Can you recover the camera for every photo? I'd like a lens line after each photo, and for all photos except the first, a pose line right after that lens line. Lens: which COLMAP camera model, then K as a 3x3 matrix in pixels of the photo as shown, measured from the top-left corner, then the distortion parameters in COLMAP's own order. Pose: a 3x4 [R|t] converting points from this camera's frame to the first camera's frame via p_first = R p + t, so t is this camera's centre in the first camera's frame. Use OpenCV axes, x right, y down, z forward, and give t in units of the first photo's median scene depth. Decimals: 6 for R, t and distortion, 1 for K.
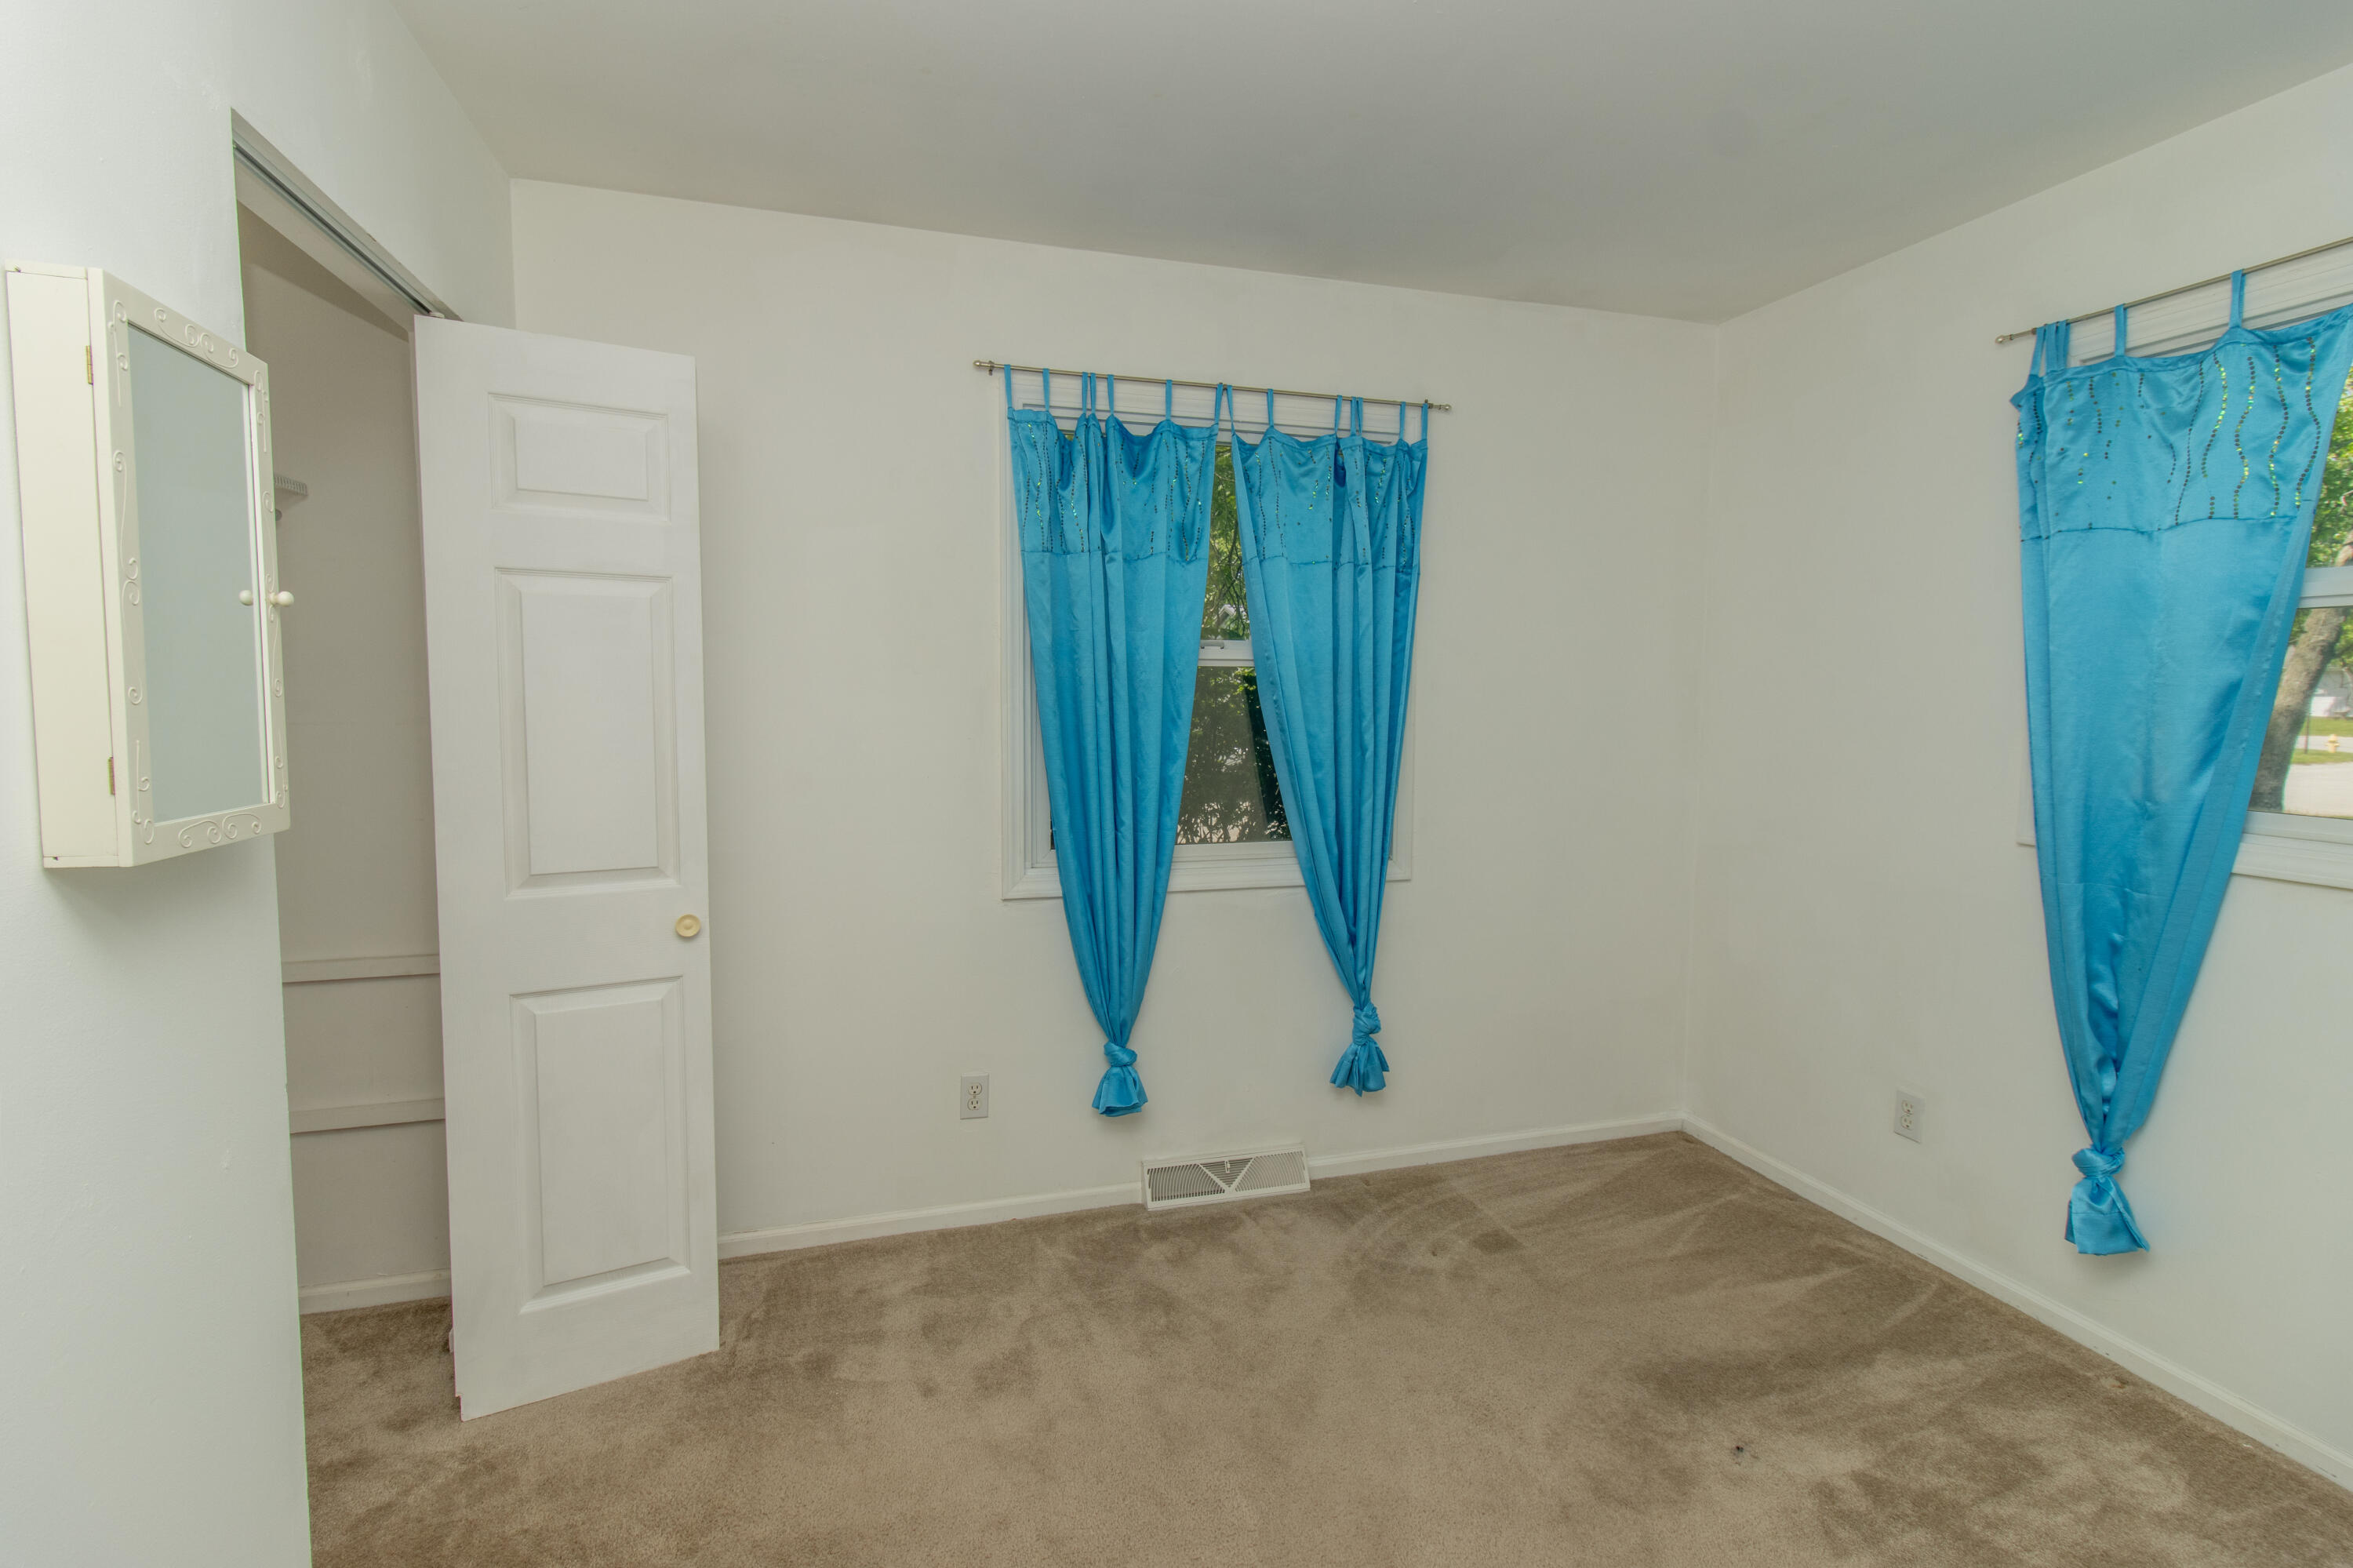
lens RADIAL K [[1113.3, 0, 1170.6], [0, 1113.3, 769.8], [0, 0, 1]] dist [-0.000019, 0.000480]
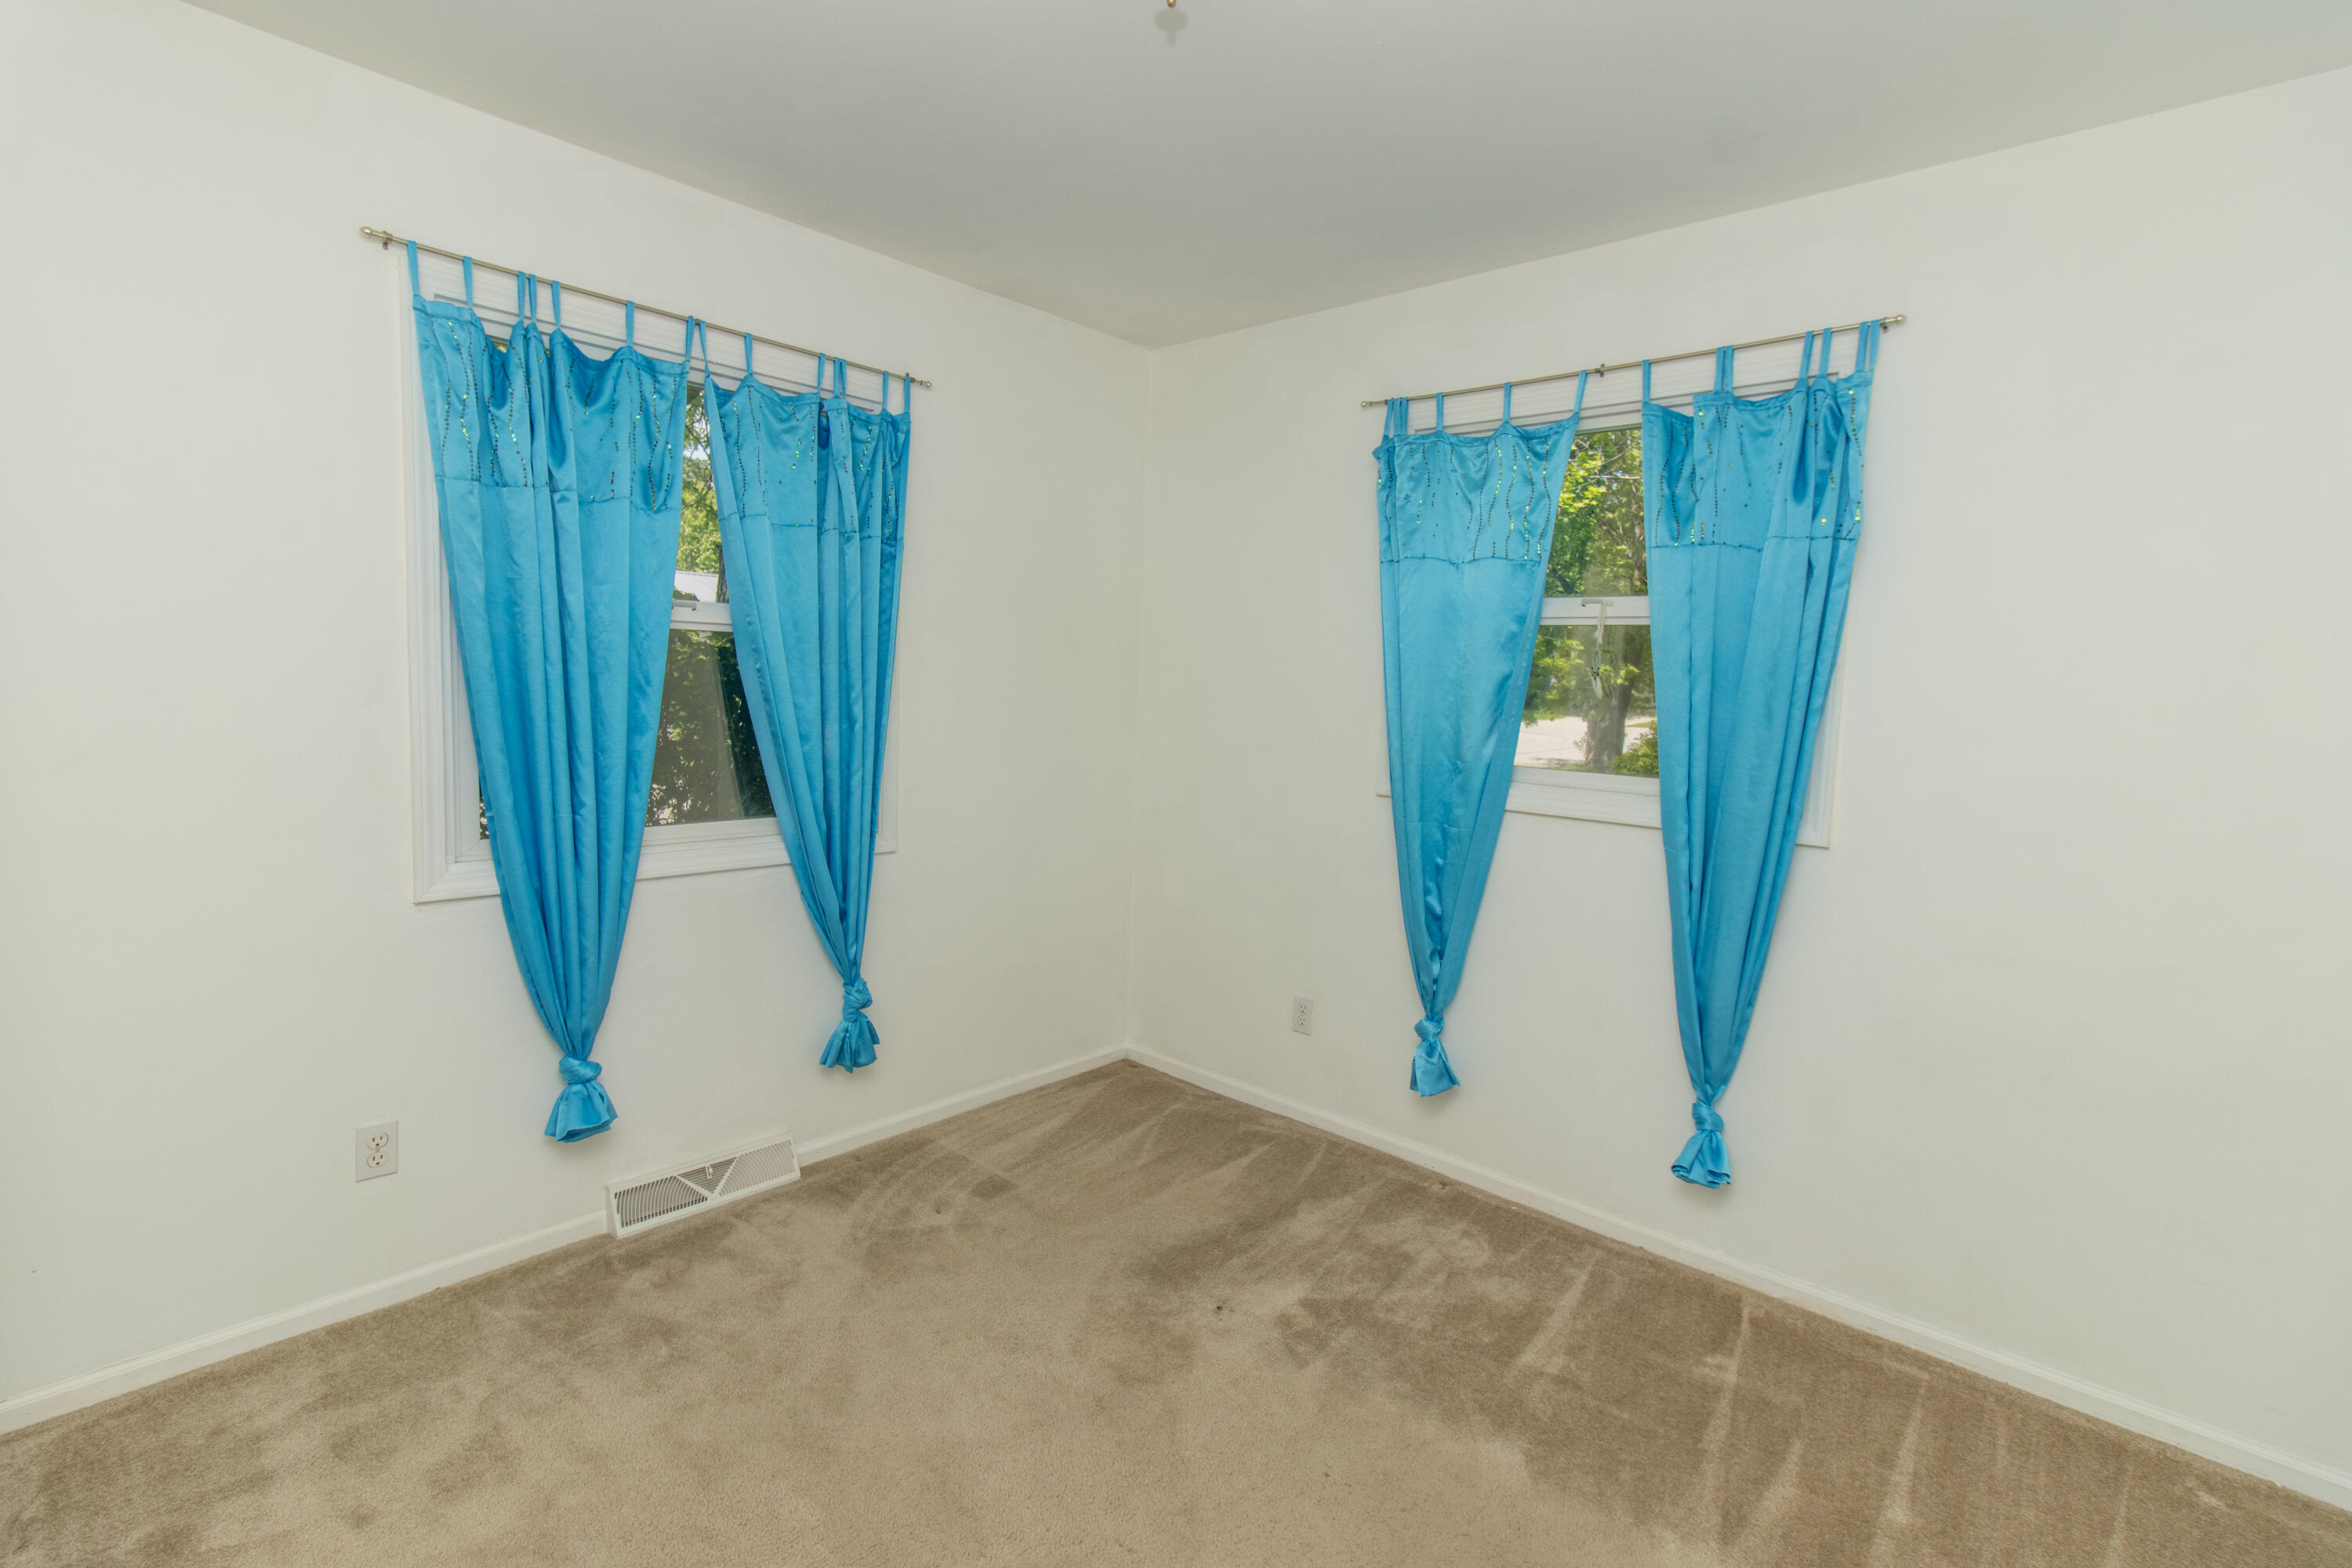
lens RADIAL K [[1112.7, 0, 1170.1], [0, 1112.7, 769.8], [0, 0, 1]] dist [-0.000019, 0.000480]
pose [[0.848455, -0.018058, 0.528959, -0.121671], [0.007403, 0.999725, 0.022256, 0.005265], [-0.529215, -0.014968, 0.848356, 0.020247]]
